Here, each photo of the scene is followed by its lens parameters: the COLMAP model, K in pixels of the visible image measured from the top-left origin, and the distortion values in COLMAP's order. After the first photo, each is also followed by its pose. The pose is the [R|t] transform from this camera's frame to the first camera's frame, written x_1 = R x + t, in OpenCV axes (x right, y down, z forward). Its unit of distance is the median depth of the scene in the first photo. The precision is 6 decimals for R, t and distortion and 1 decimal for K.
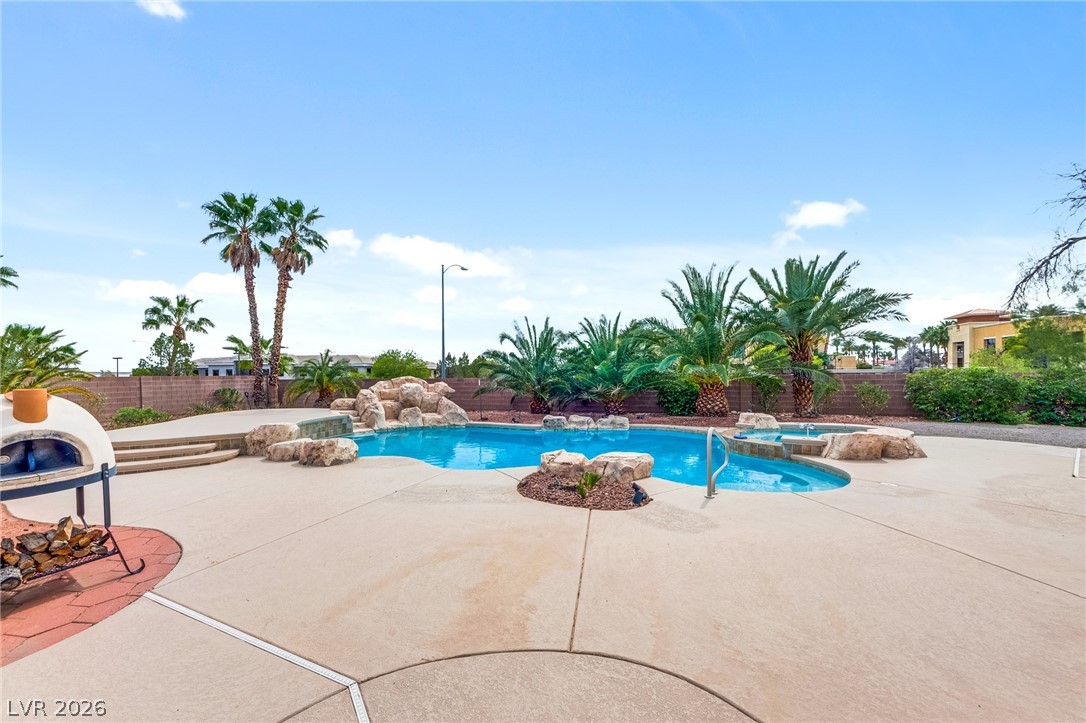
lens RADIAL K [[395.2, 0, 531.4], [0, 395.2, 382.3], [0, 0, 1]] dist [-0.002351, -0.000749]
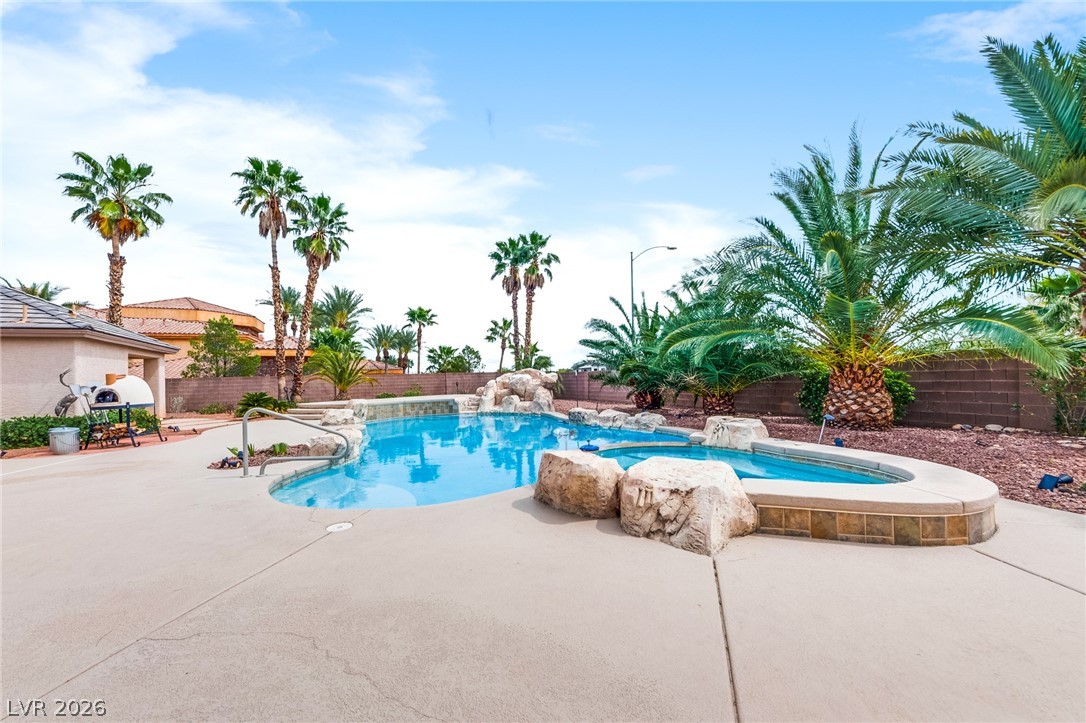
lens RADIAL K [[395.2, 0, 529.7], [0, 395.2, 371.3], [0, 0, 1]] dist [-0.002351, -0.000749]
pose [[0.618162, -0.021893, -0.785746, 0.609870], [0.008916, 0.999743, -0.020842, 0.018233], [0.786000, 0.005878, 0.618198, 0.340461]]
